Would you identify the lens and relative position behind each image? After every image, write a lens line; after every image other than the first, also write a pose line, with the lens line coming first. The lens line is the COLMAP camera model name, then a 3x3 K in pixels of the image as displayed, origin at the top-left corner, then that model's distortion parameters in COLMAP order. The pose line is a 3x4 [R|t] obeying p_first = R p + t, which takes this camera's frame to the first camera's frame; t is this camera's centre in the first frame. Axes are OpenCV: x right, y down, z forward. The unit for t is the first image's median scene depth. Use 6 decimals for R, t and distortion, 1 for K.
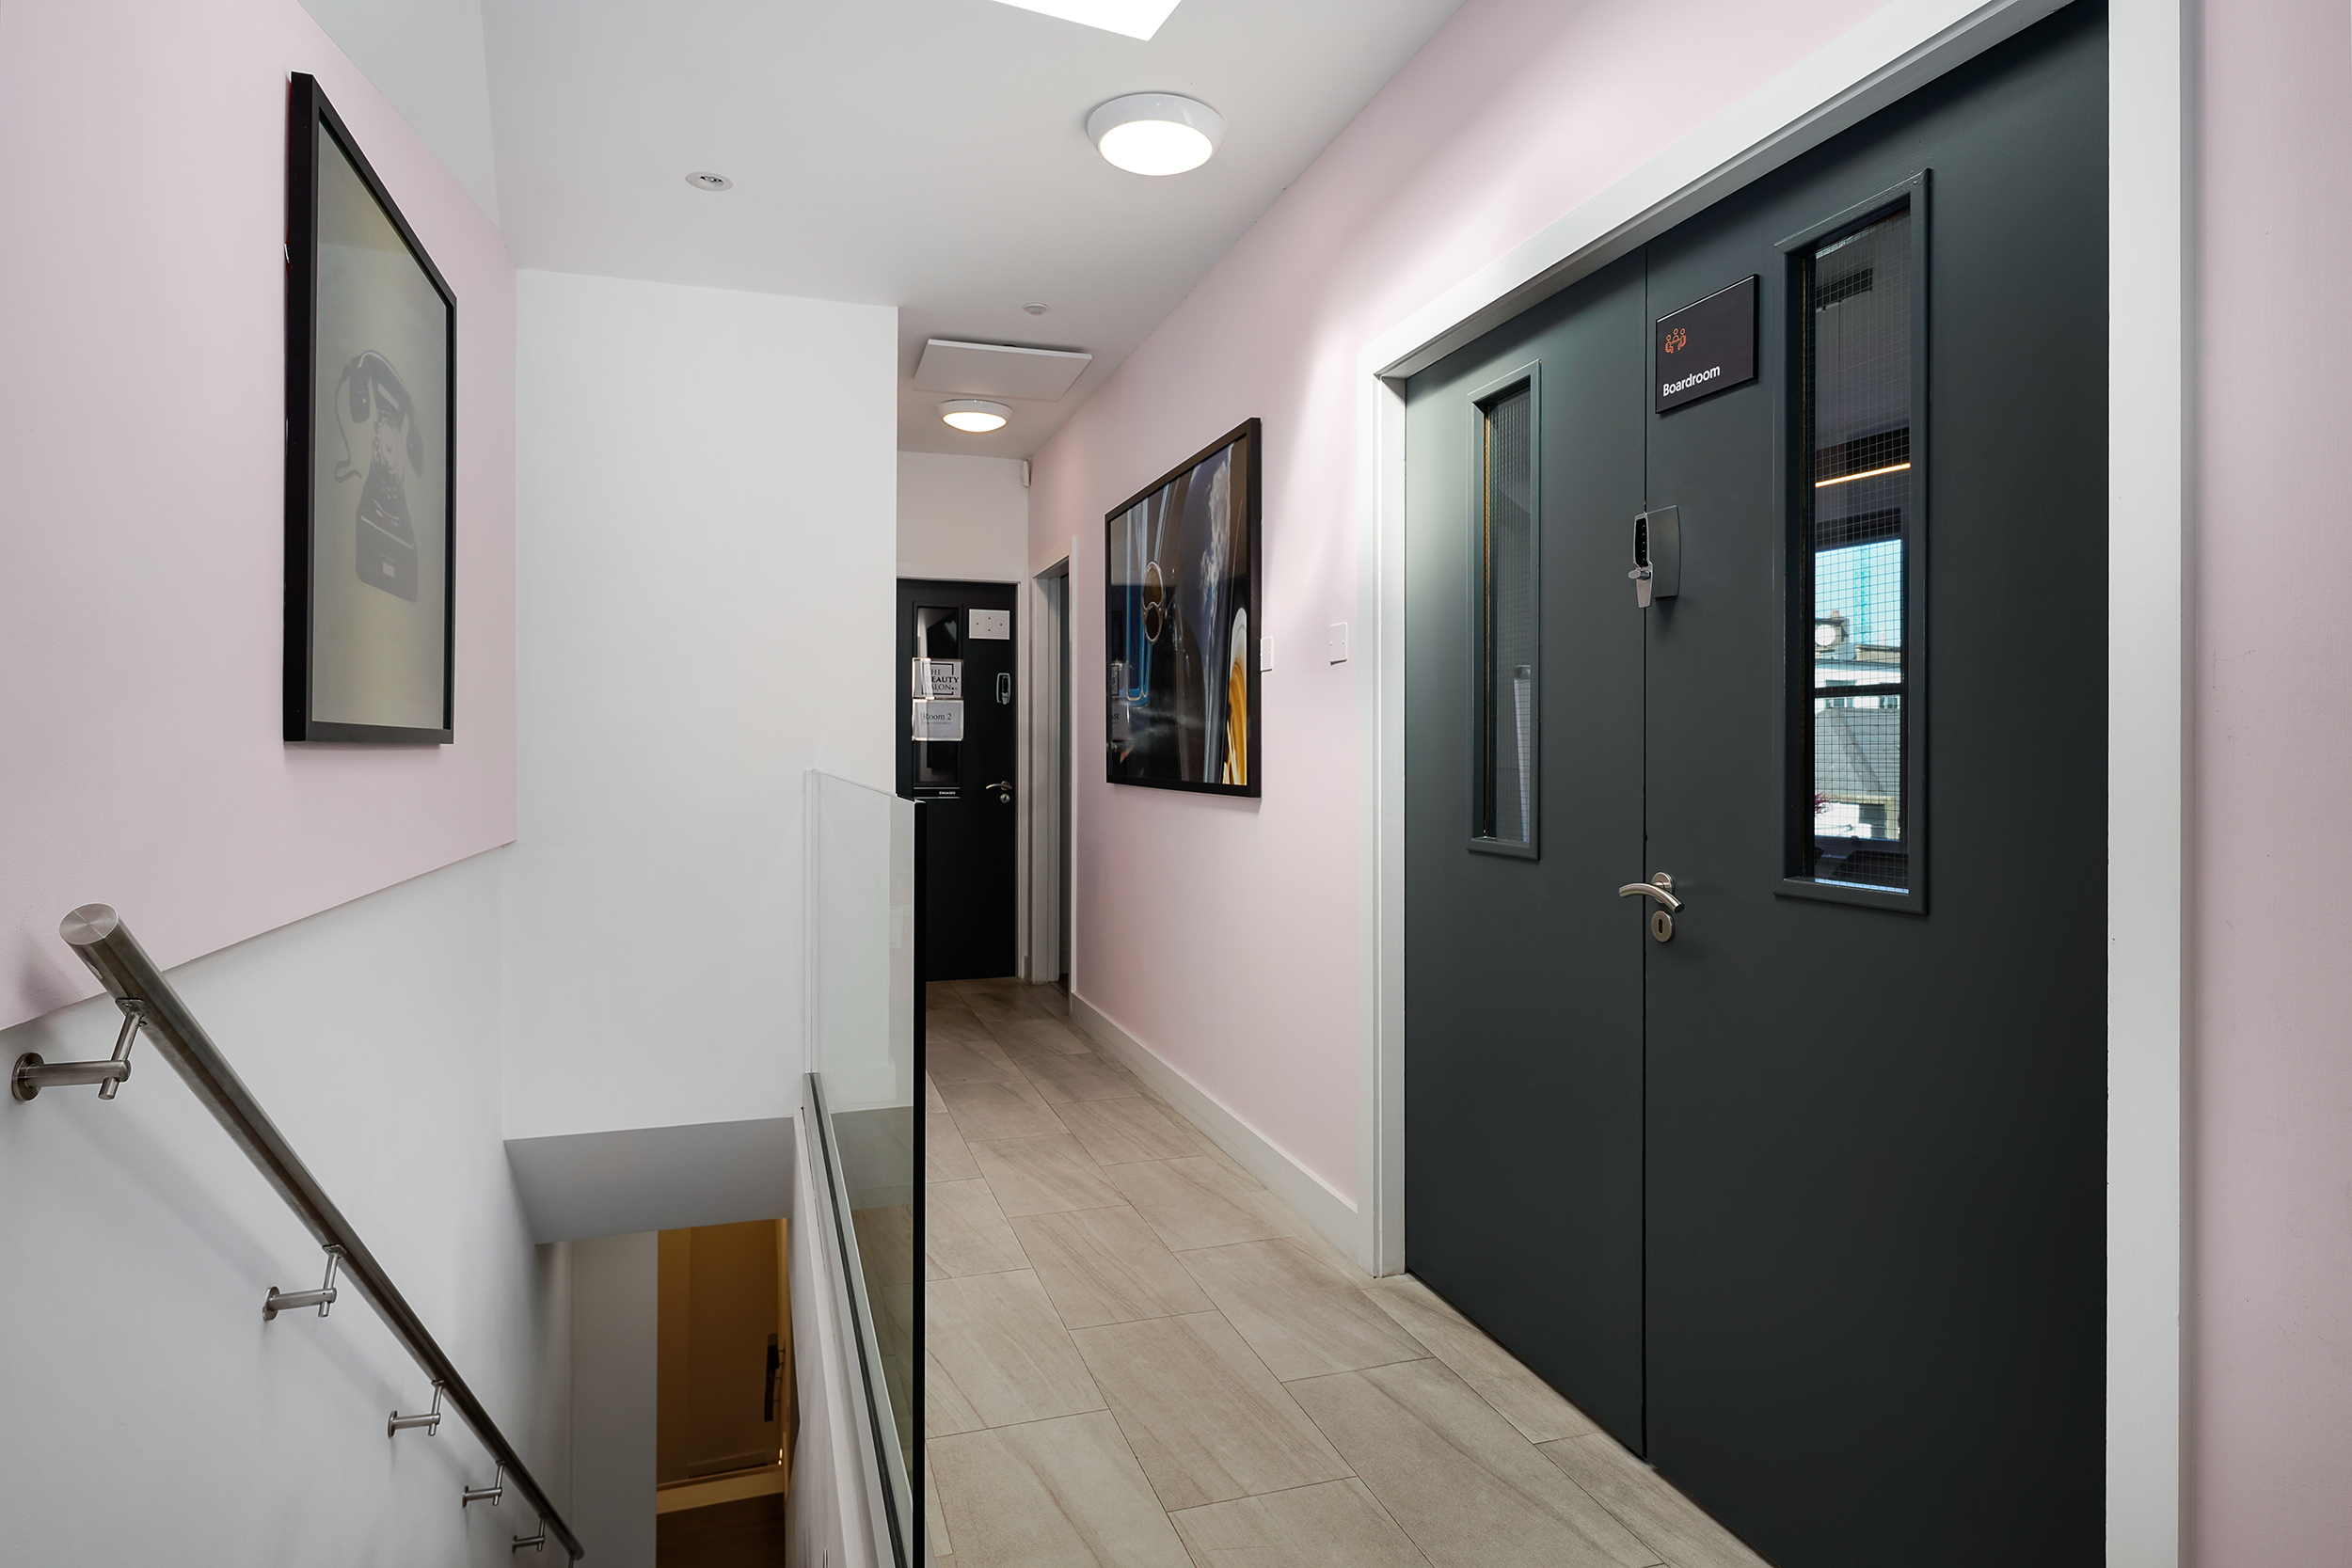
lens RADIAL K [[1307.4, 0, 1189.6], [0, 1307.4, 756.1], [0, 0, 1]] dist [-0.001276, 0.000991]
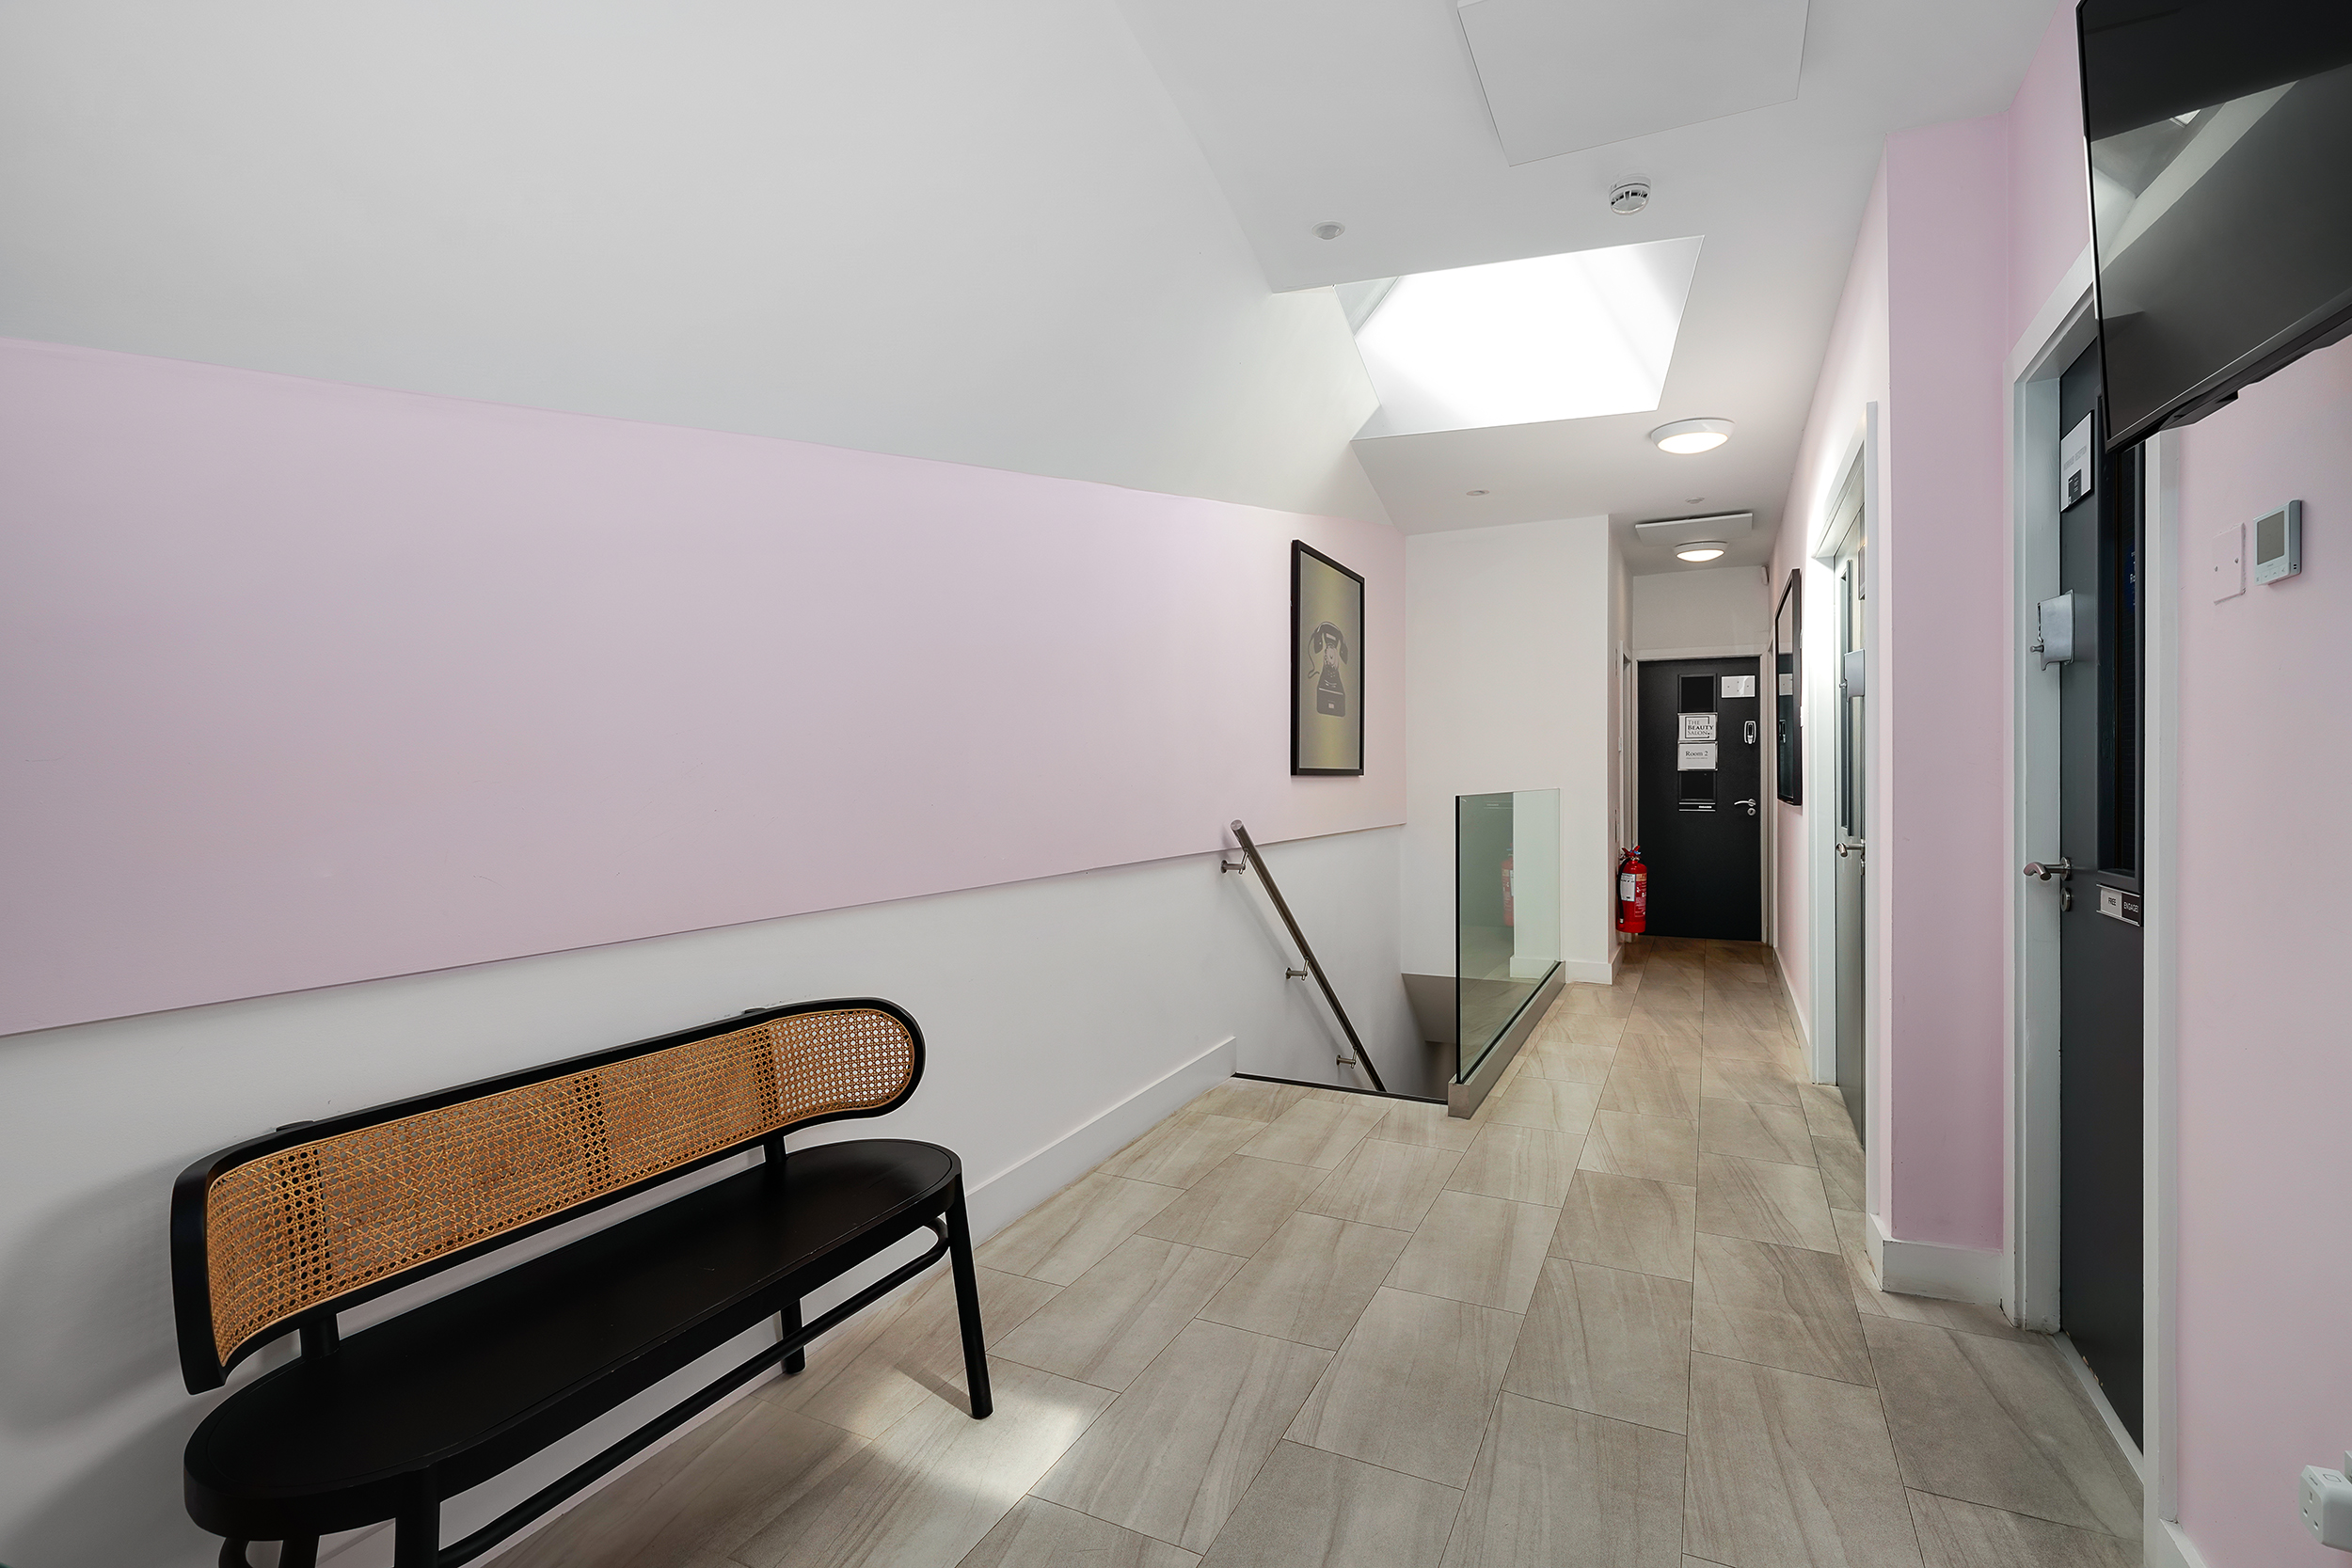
lens RADIAL K [[1041.4, 0, 1178.8], [0, 1041.4, 782.2], [0, 0, 1]] dist [0.004004, 0.000076]
pose [[0.718653, -0.002423, -0.695364, 0.582192], [0.001918, 0.999997, -0.001502, 0.006230], [0.695366, -0.000255, 0.718656, -0.657429]]
